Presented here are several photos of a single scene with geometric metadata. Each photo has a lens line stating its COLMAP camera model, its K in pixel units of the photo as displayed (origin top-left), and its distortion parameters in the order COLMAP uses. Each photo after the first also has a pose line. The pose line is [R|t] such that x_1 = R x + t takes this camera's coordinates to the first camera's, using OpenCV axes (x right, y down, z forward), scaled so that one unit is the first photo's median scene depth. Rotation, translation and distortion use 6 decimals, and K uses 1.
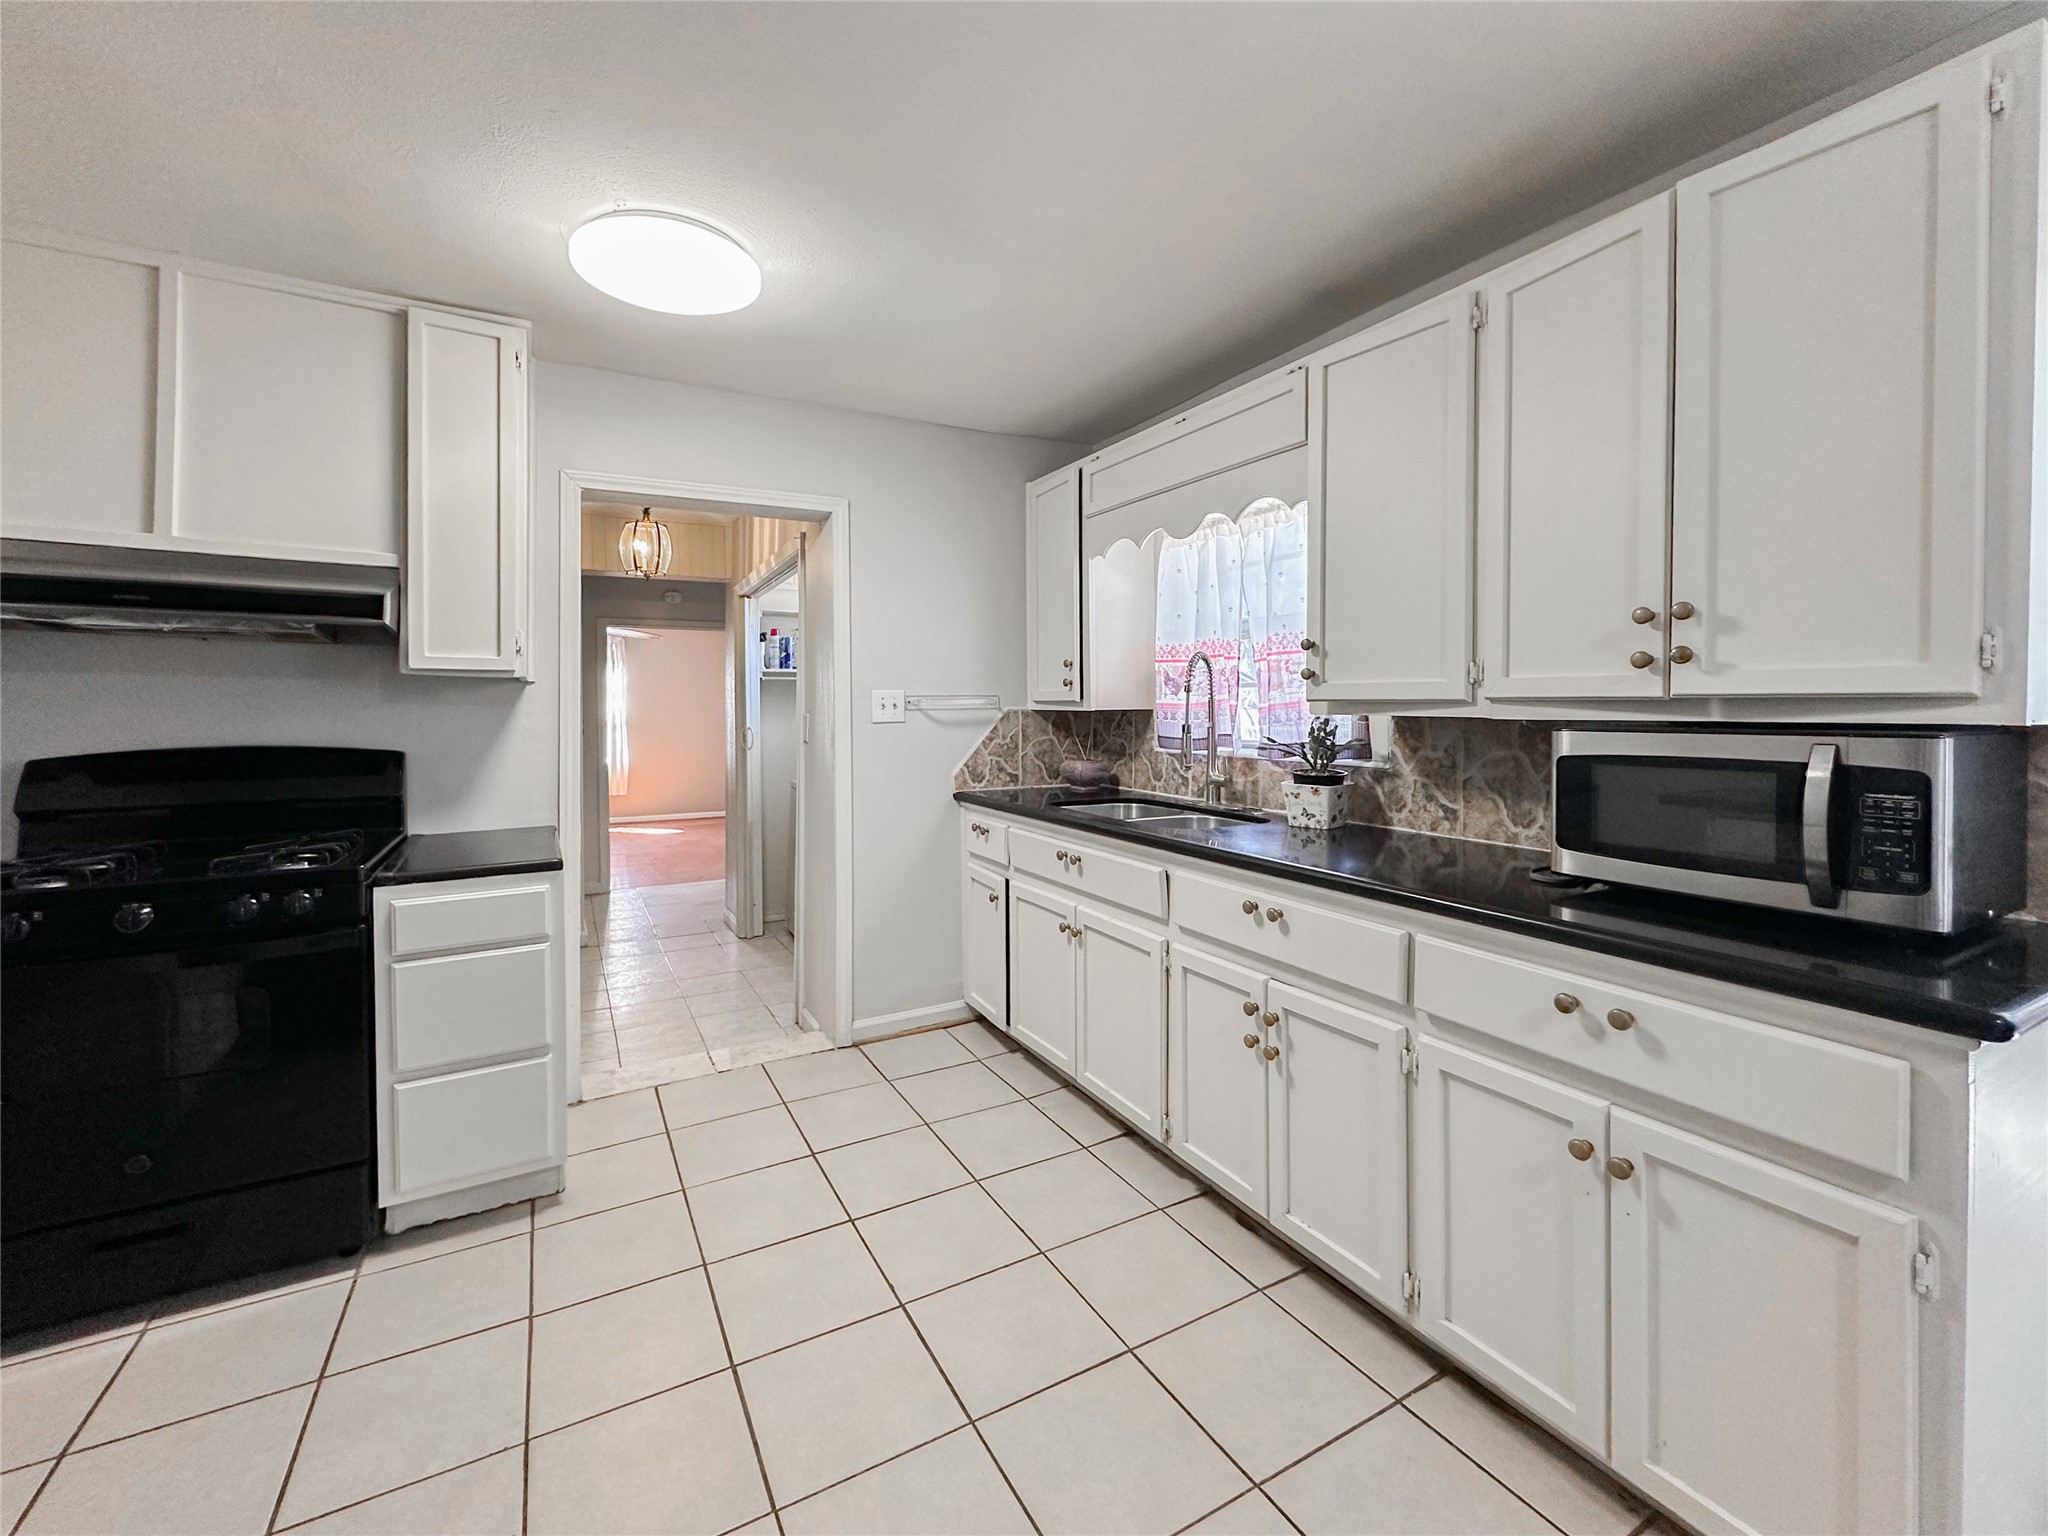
lens RADIAL K [[842.9, 0, 1063.7], [0, 842.9, 705.3], [0, 0, 1]] dist [0.000417, -0.000062]
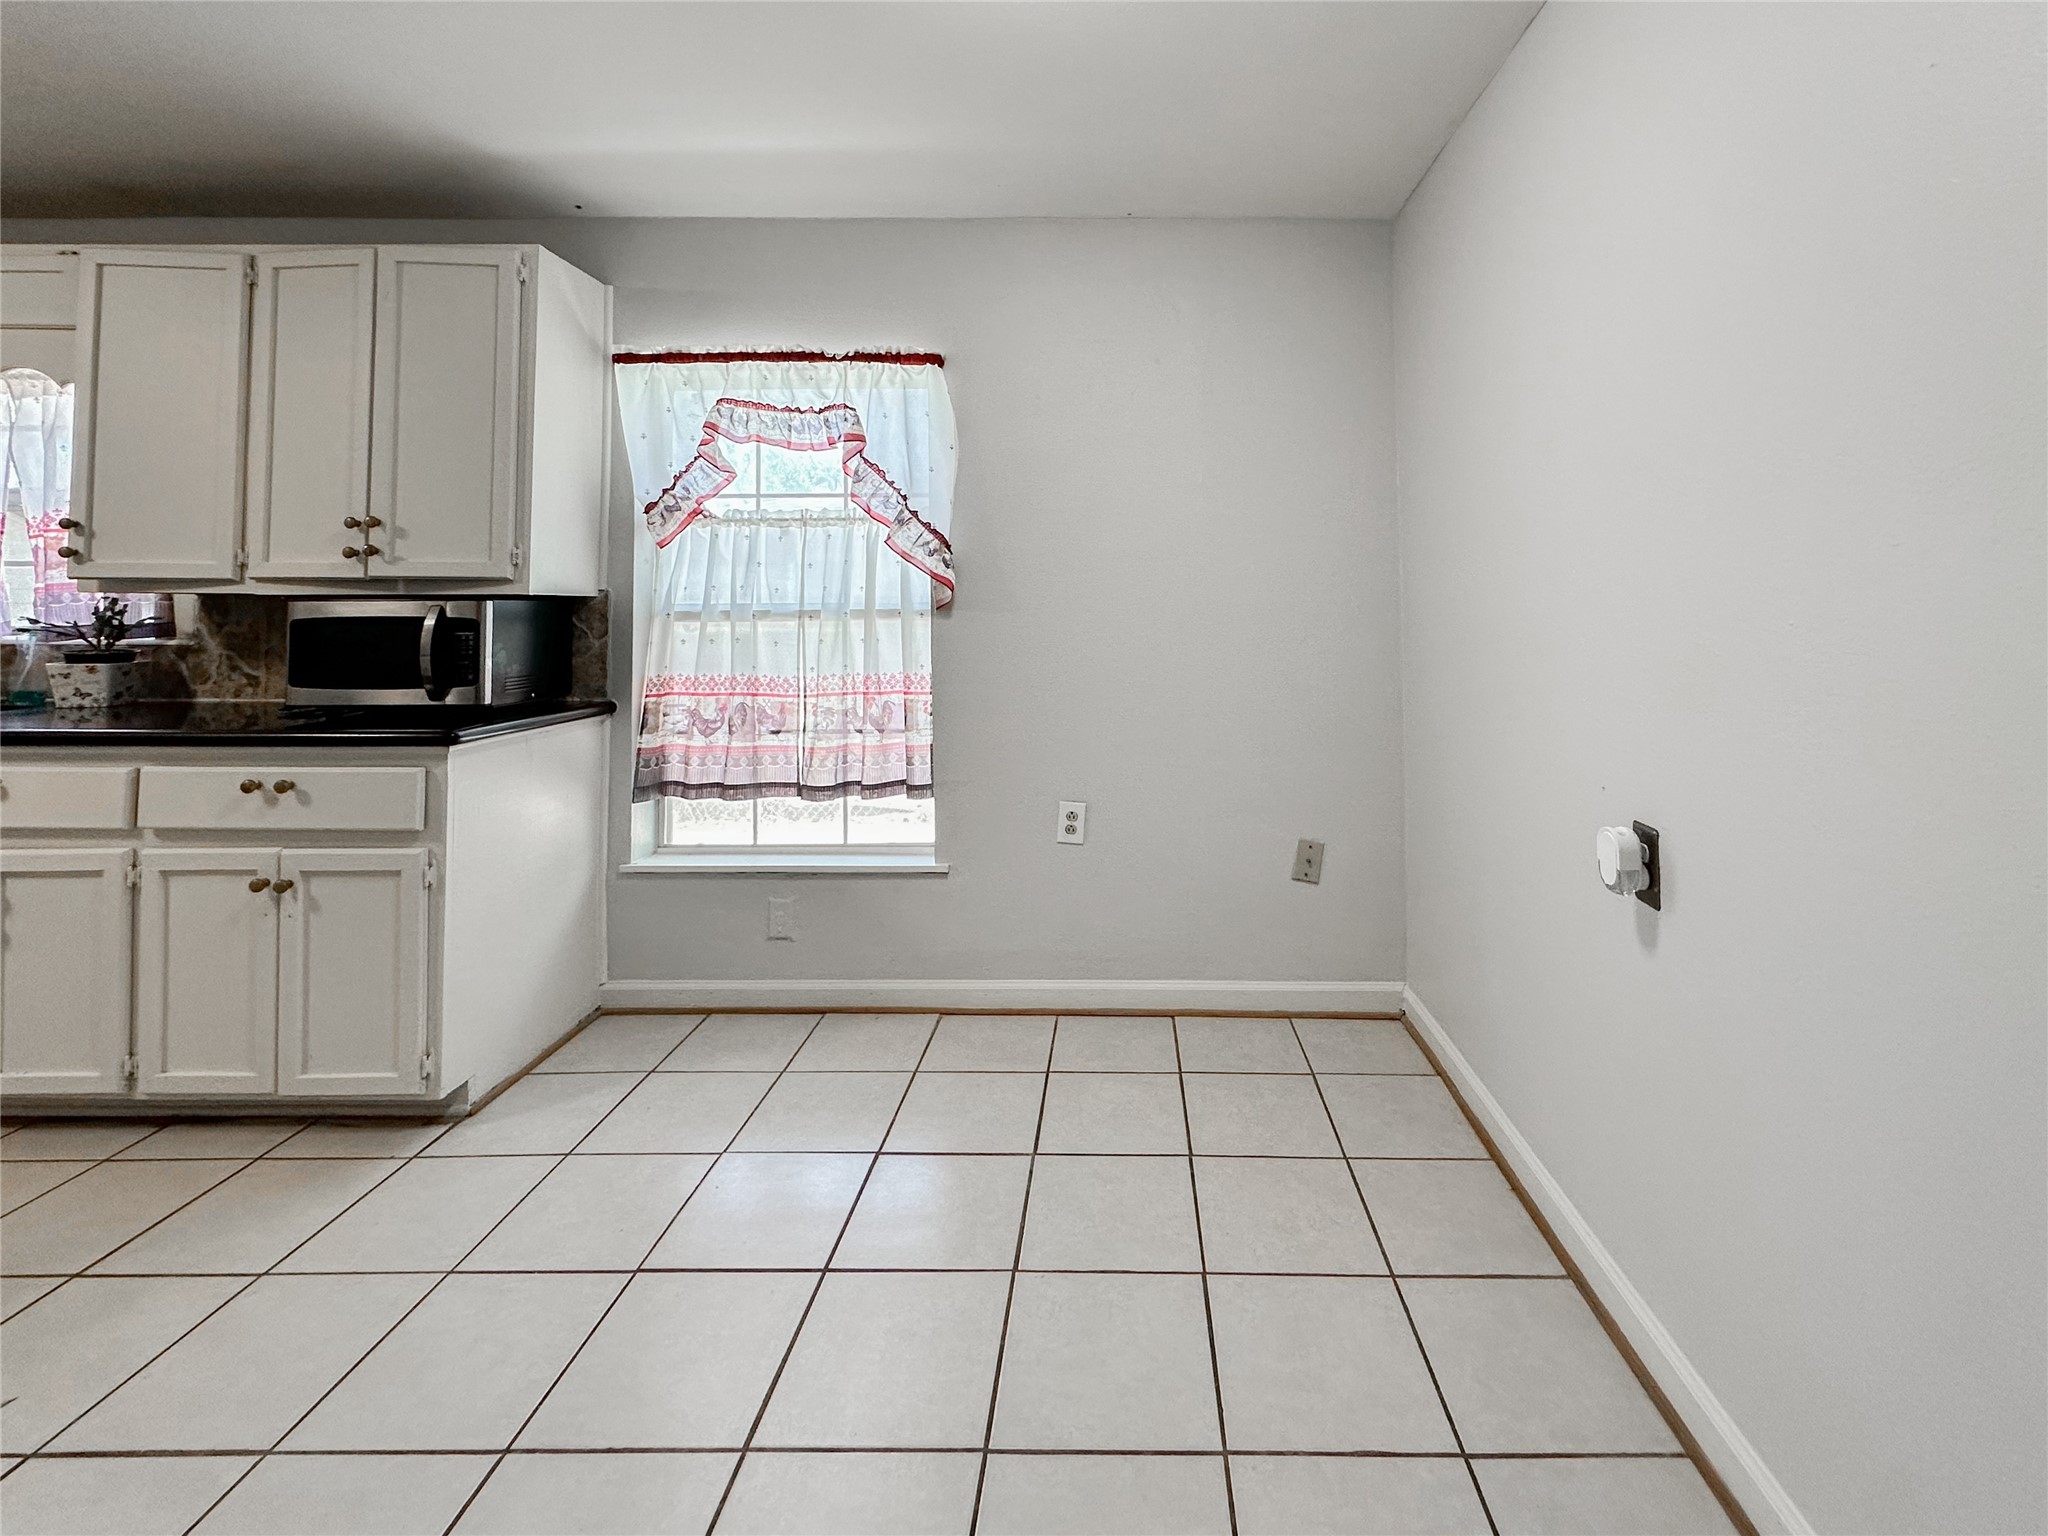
lens RADIAL K [[887.9, 0, 1098.6], [0, 887.9, 580.4], [0, 0, 1]] dist [-0.003837, -0.000610]
pose [[0.537697, 0.027465, 0.842691, 0.055588], [-0.001363, 0.999496, -0.031706, 0.028038], [-0.843137, 0.015900, 0.537463, -0.616183]]
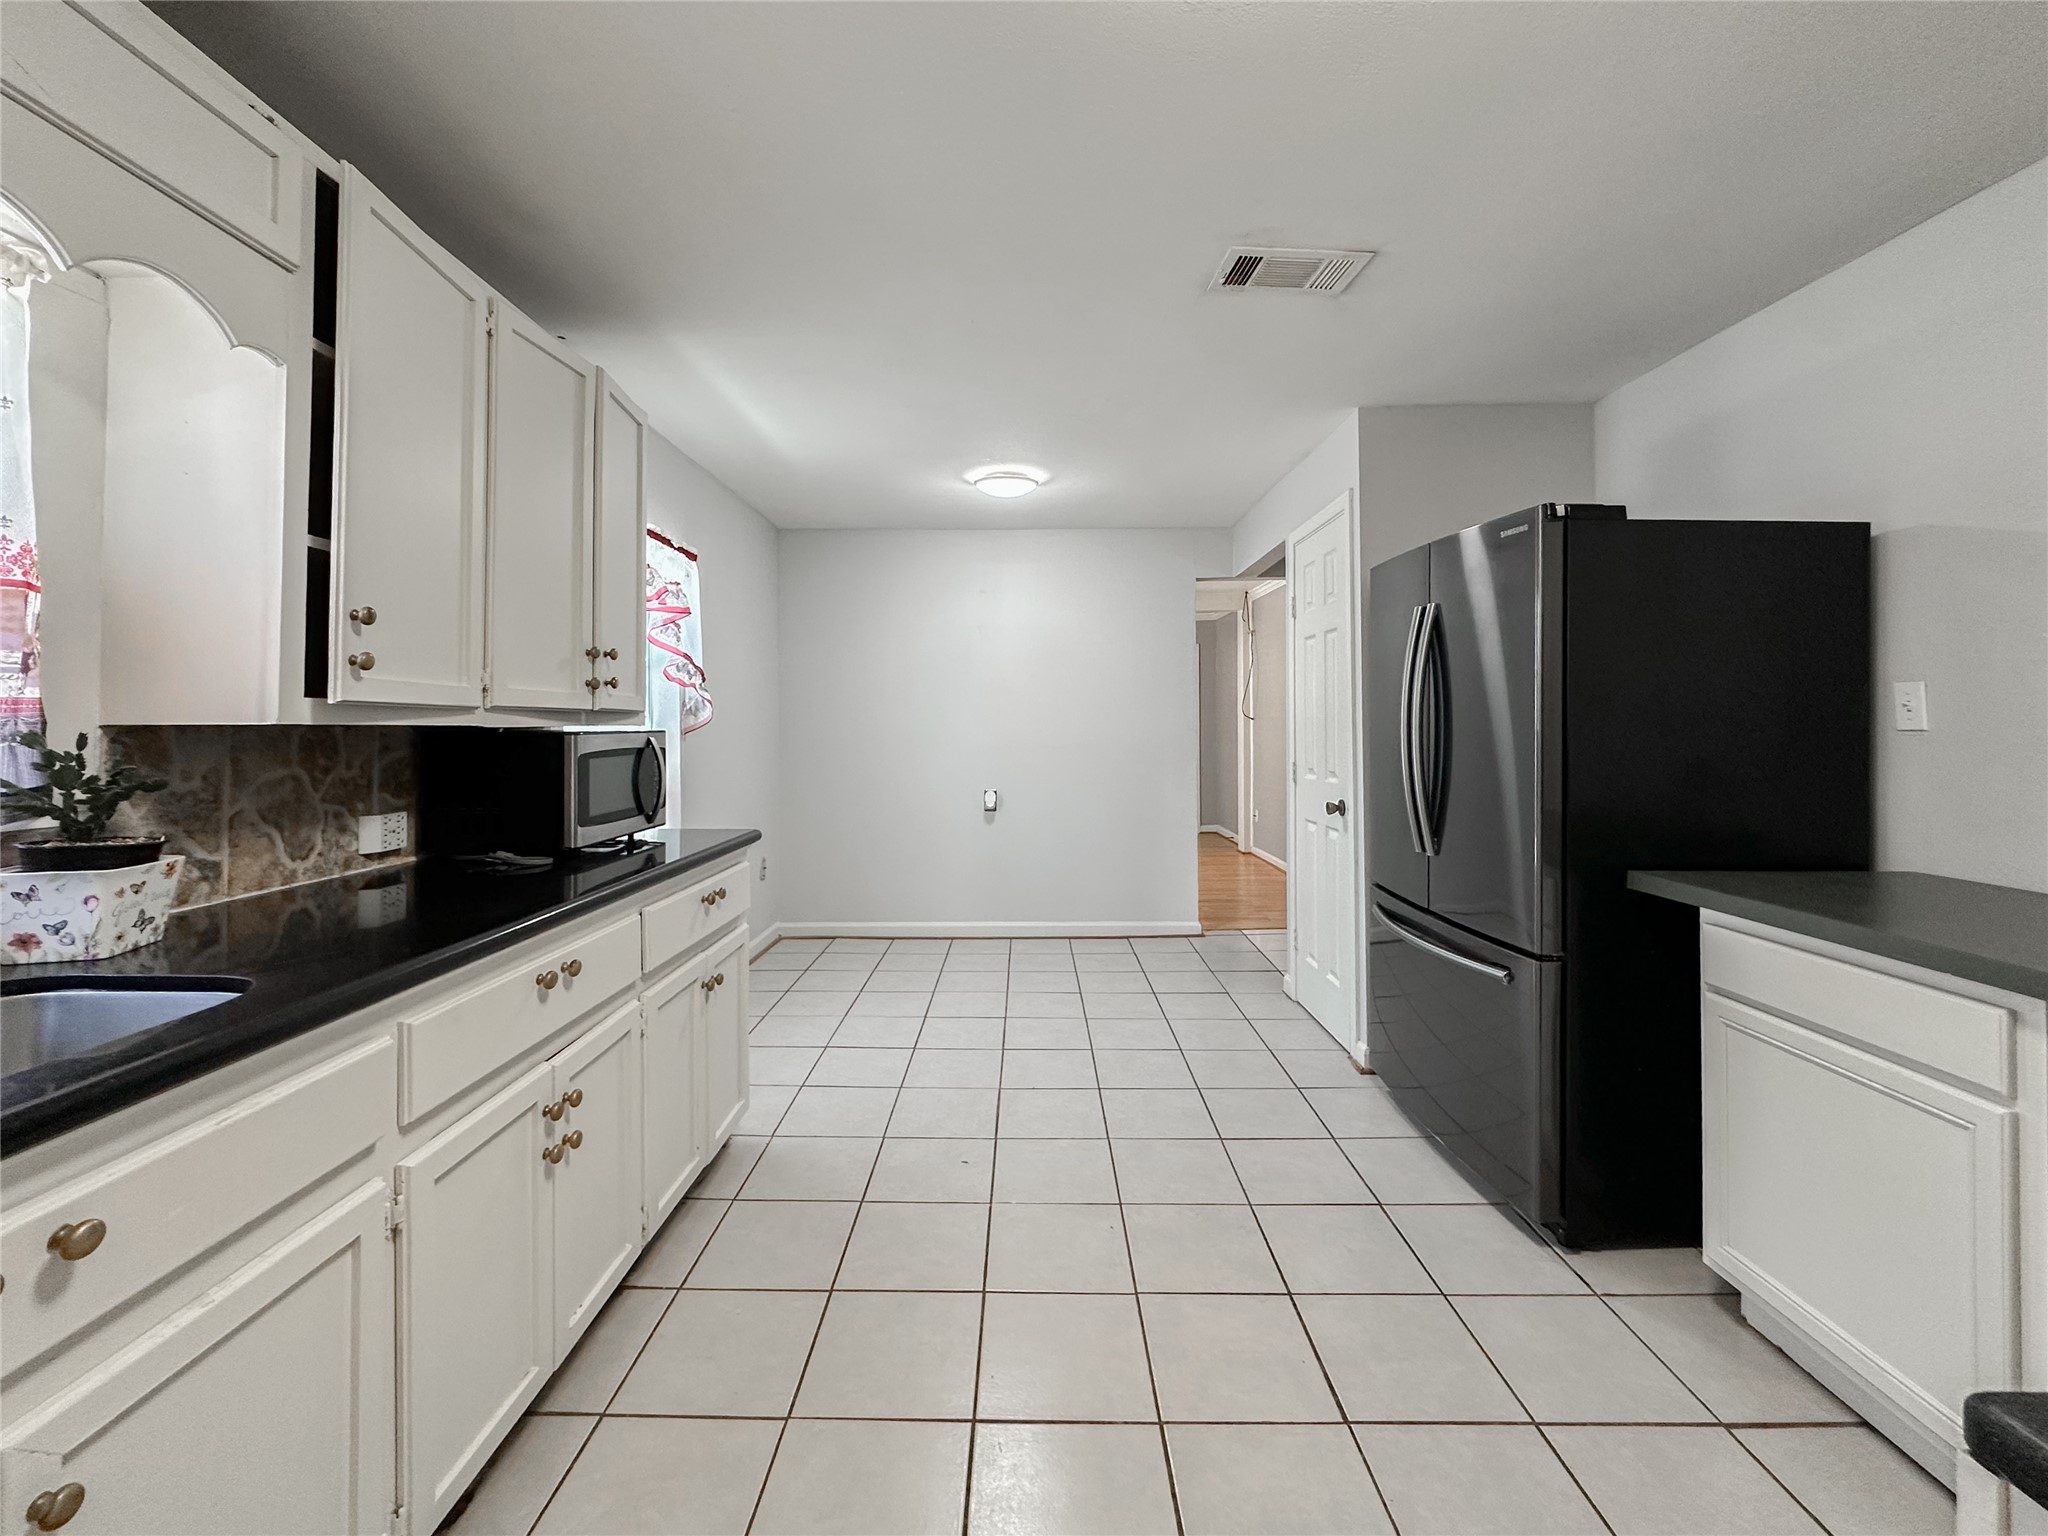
lens RADIAL K [[842.9, 0, 1053.1], [0, 842.9, 722.7], [0, 0, 1]] dist [0.000417, -0.000062]
pose [[-0.862950, 0.003047, 0.505280, -0.463801], [0.000032, 0.999982, -0.005974, 0.013343], [-0.505289, -0.005139, -0.862935, 1.216917]]
